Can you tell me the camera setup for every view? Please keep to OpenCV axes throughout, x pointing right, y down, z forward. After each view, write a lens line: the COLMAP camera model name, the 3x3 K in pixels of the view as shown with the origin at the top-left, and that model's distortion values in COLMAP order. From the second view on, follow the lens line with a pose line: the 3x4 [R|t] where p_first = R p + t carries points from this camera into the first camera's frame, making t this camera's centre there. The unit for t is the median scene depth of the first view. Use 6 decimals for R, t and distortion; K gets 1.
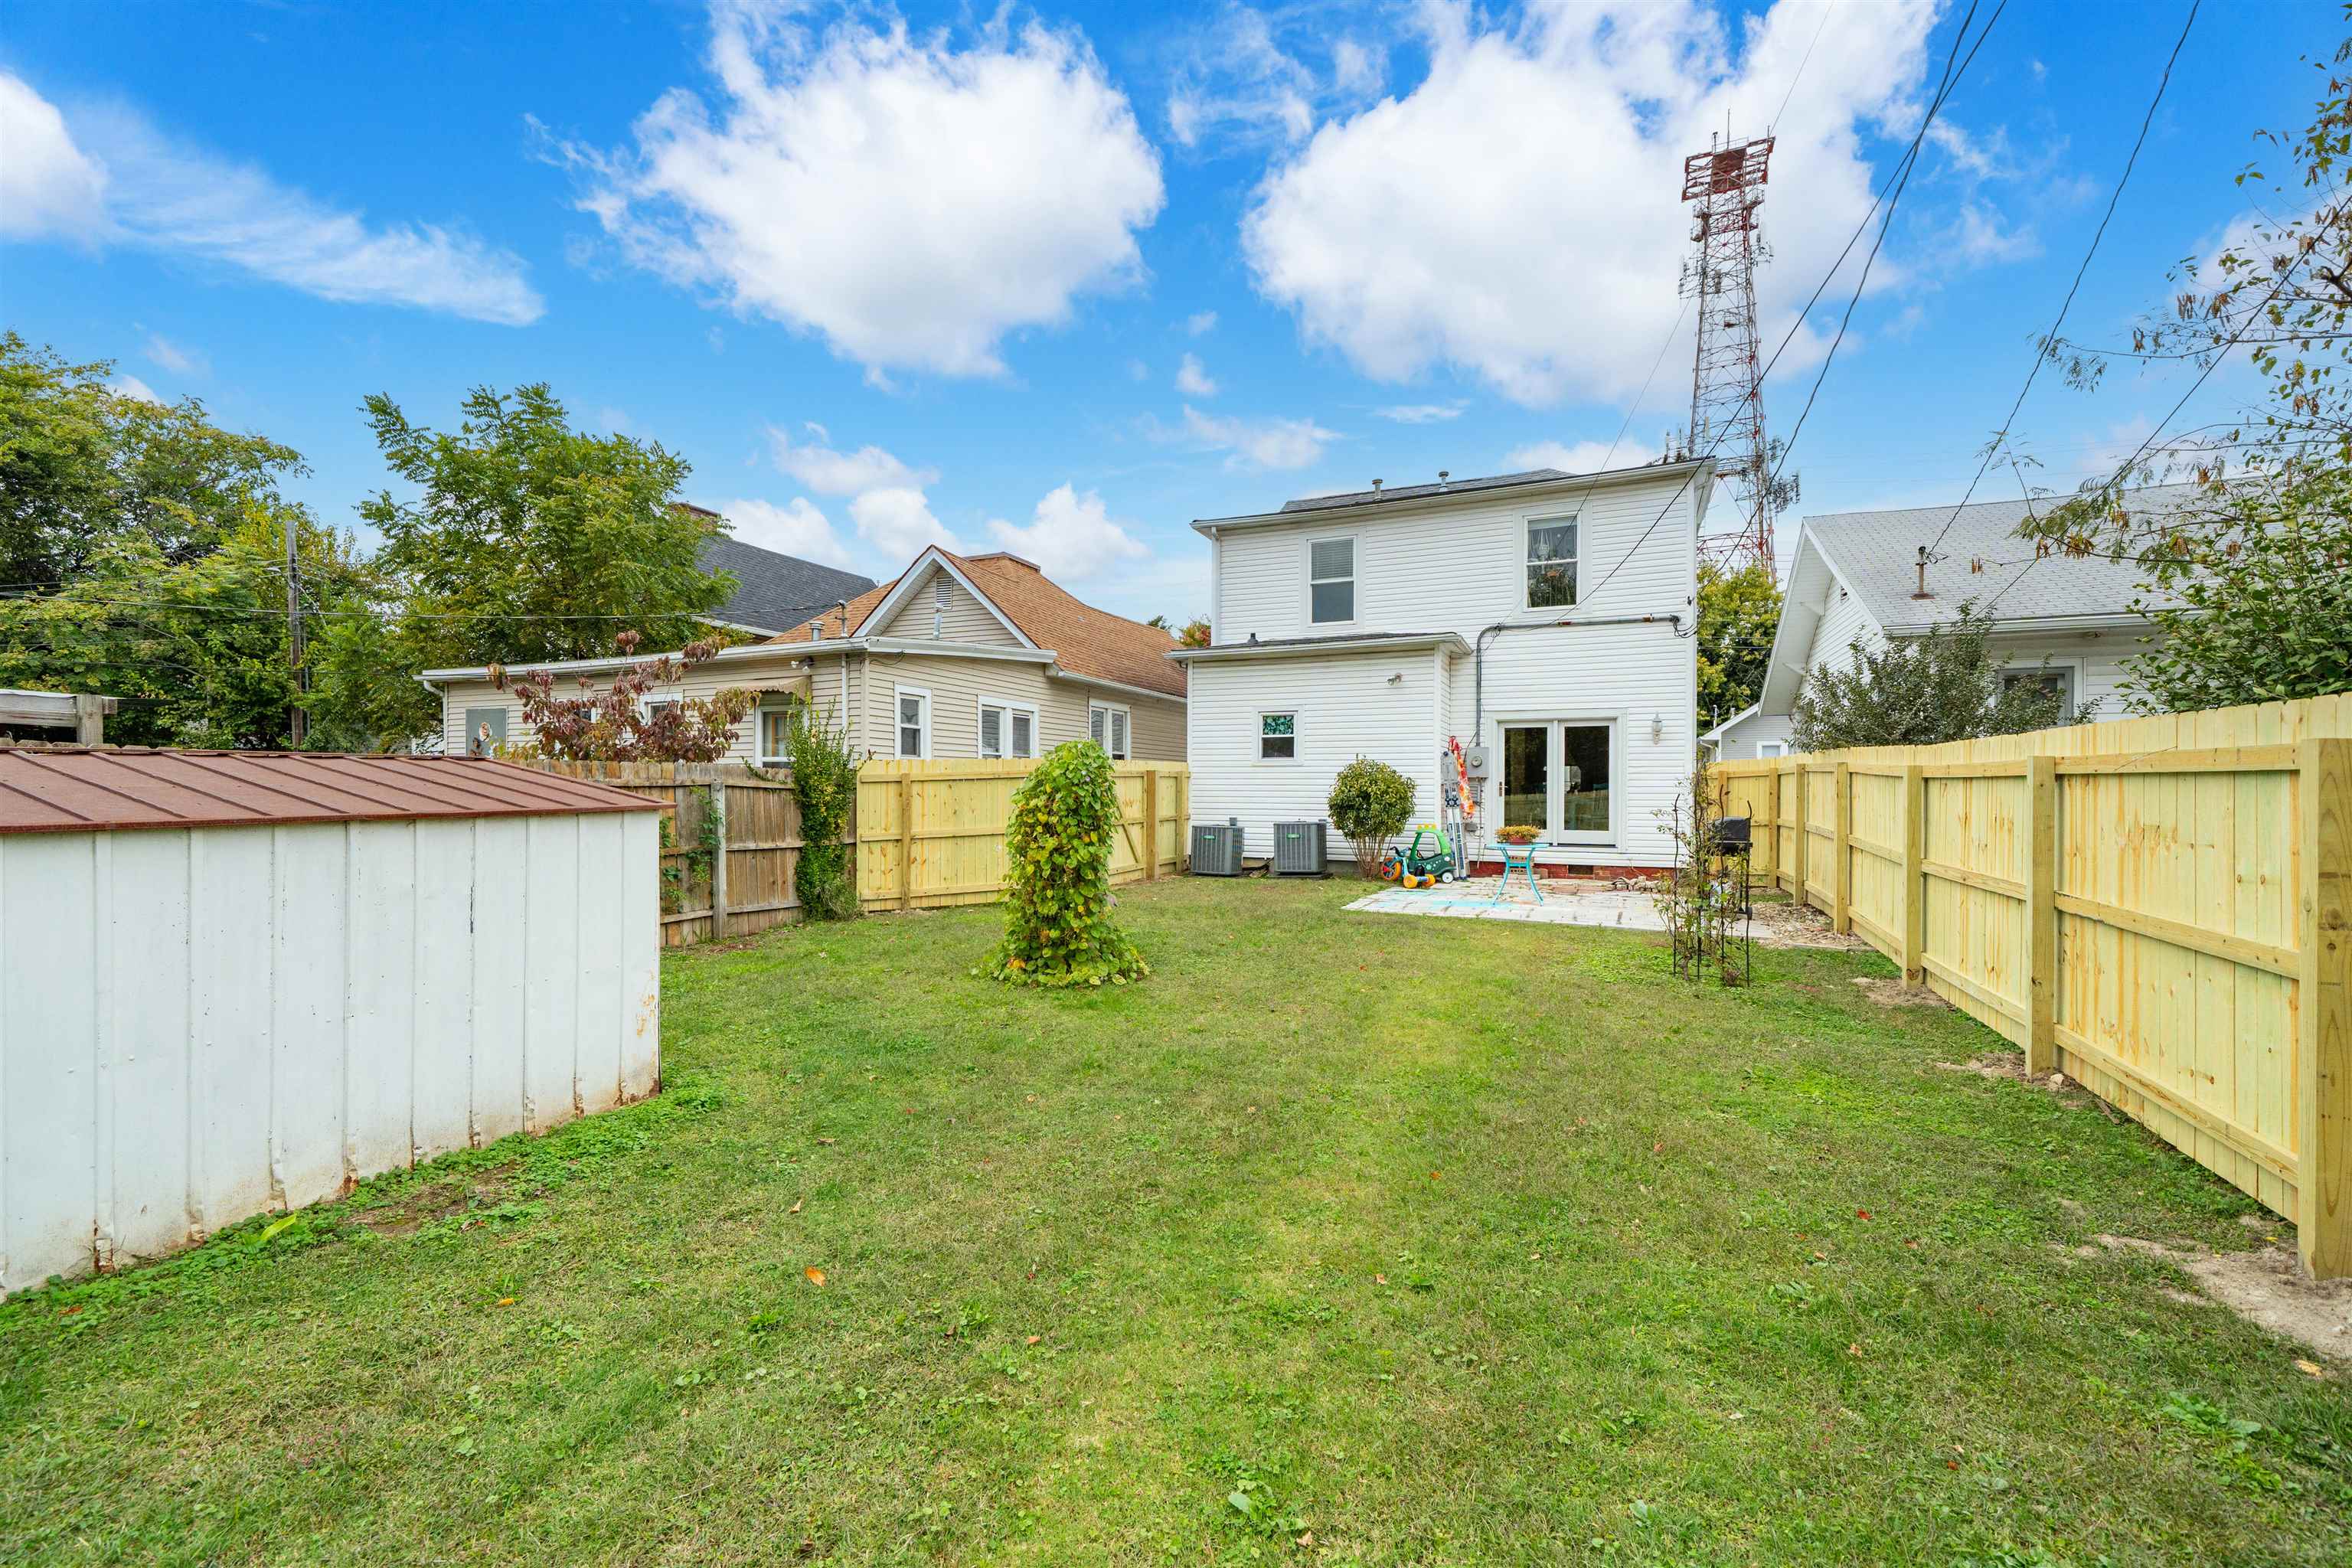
lens RADIAL K [[960.7, 0, 1175.2], [0, 960.7, 782.5], [0, 0, 1]] dist [-0.002967, 0.000082]
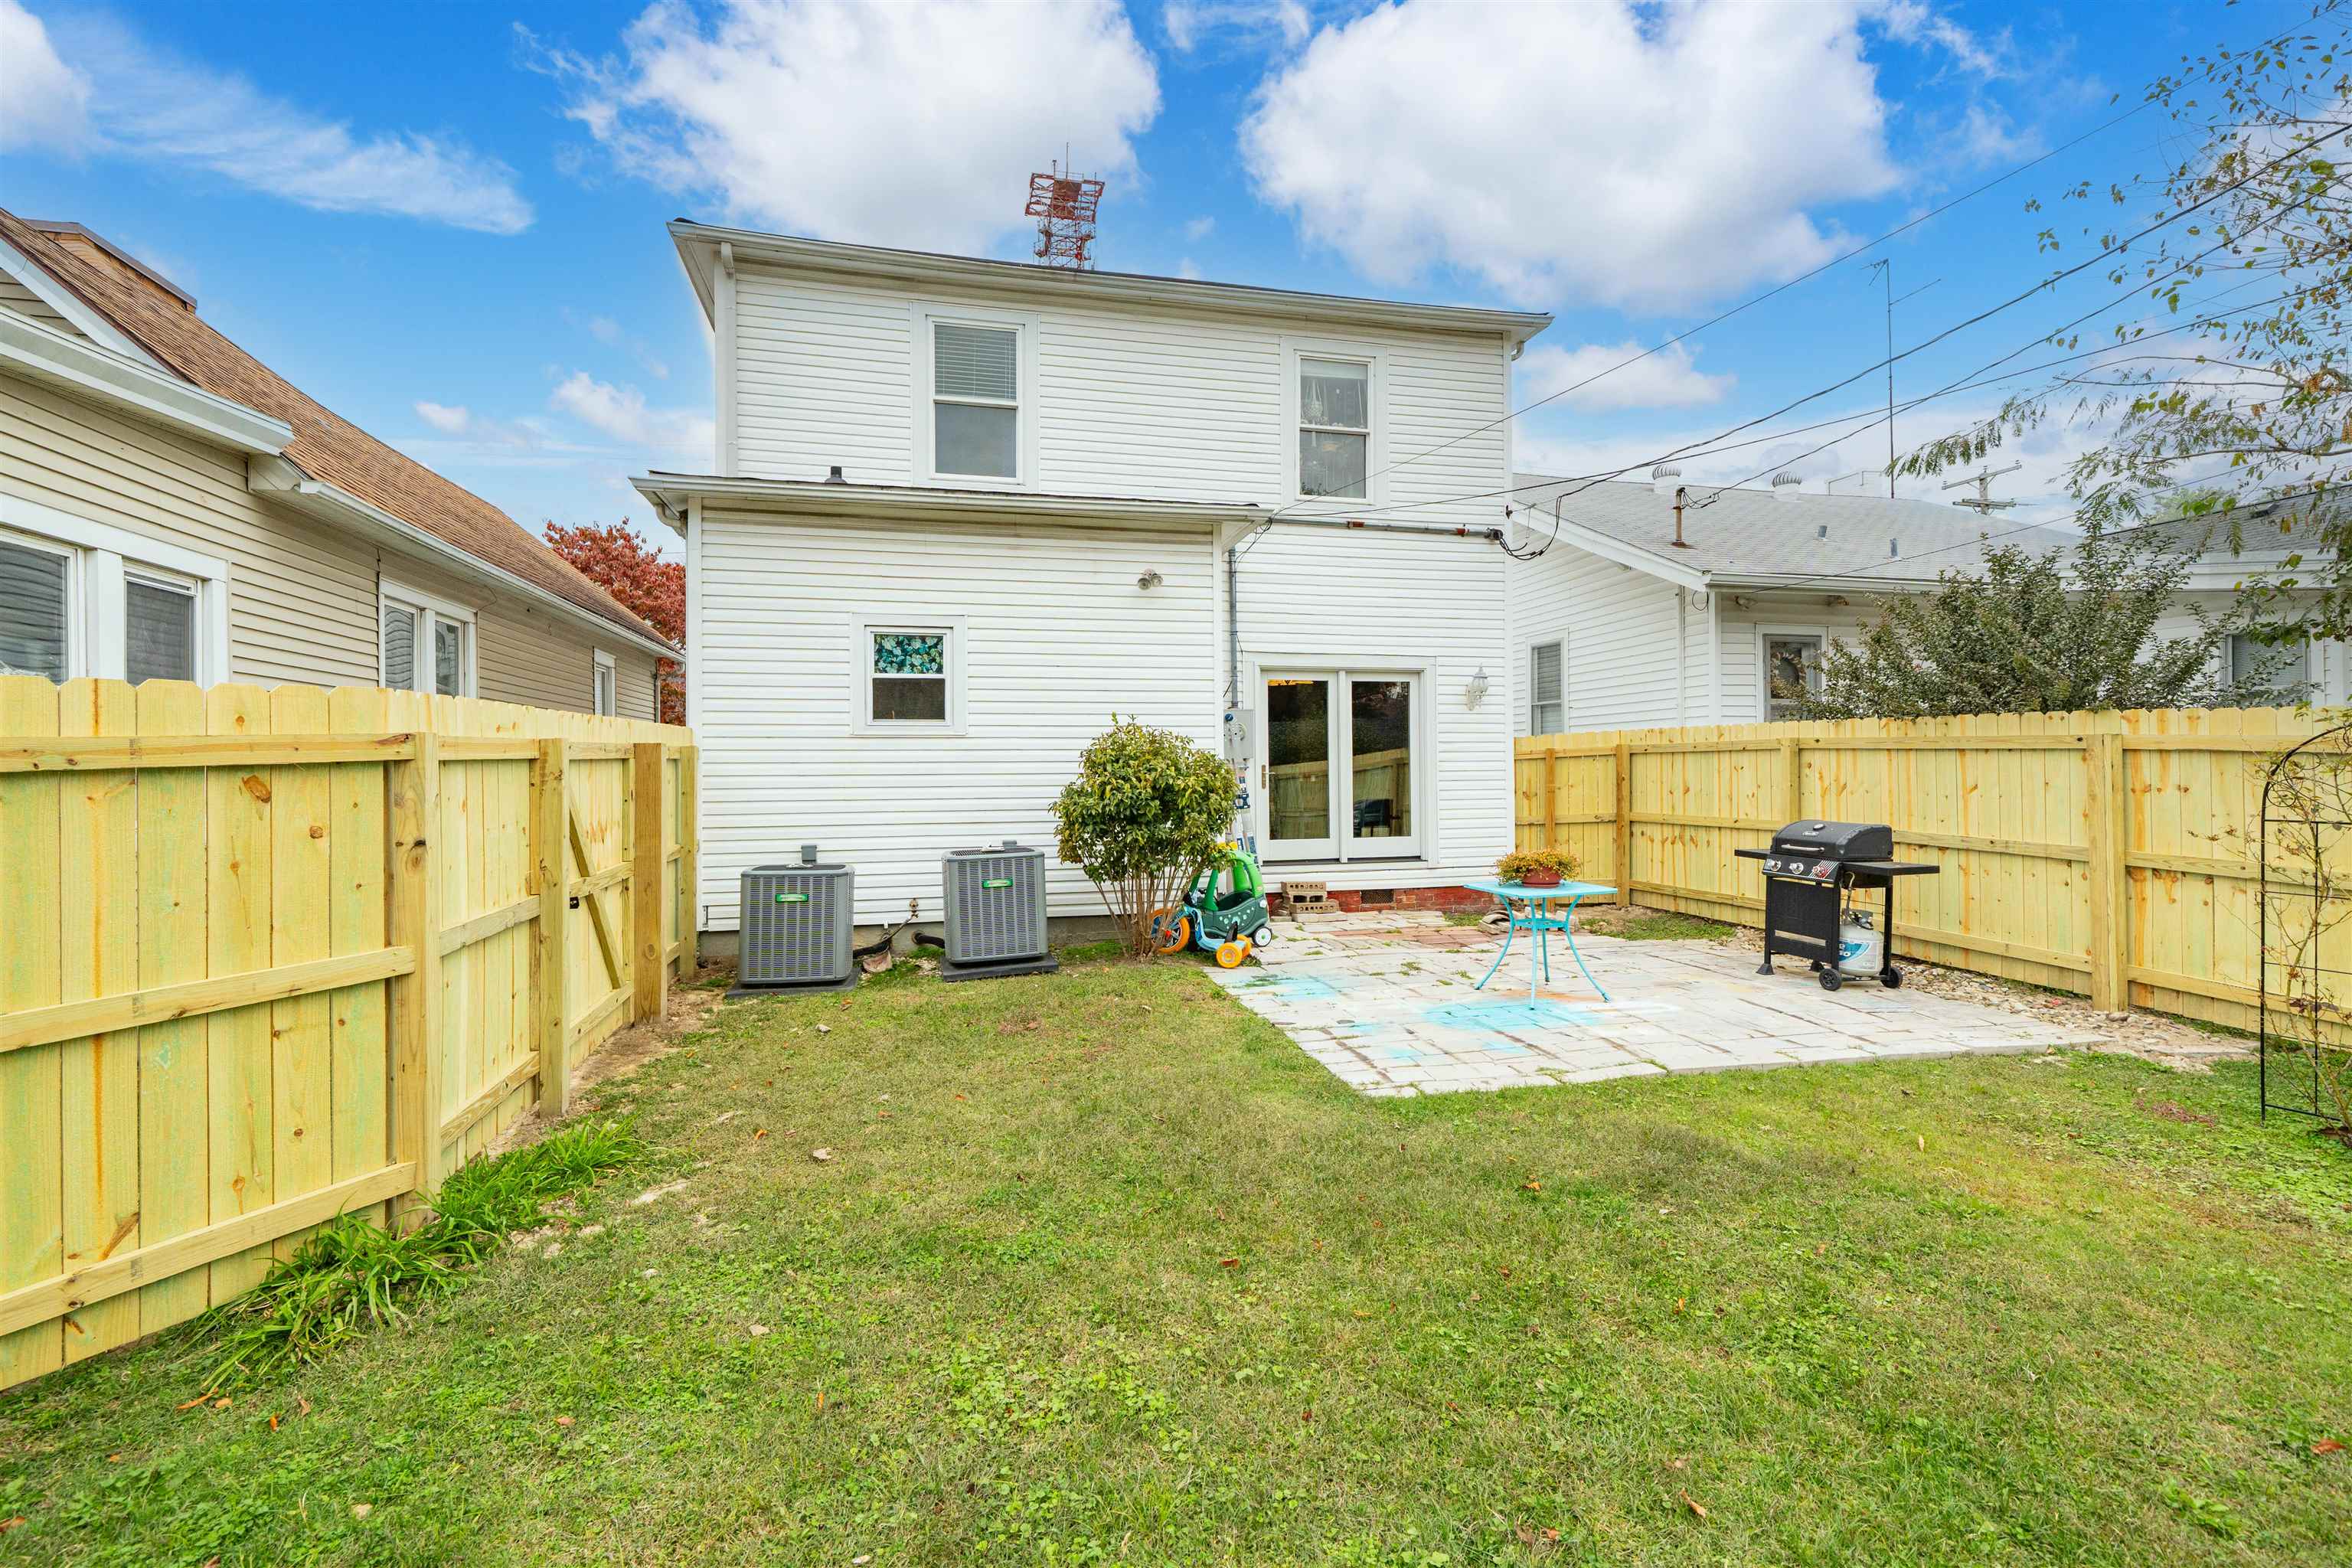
lens RADIAL K [[954.8, 0, 1171.7], [0, 954.8, 767.8], [0, 0, 1]] dist [0.000317, 0.000264]
pose [[0.781869, -0.009095, 0.623377, -0.095087], [0.004103, 0.999947, 0.009442, -0.004853], [-0.623430, -0.004825, 0.781865, 0.528106]]
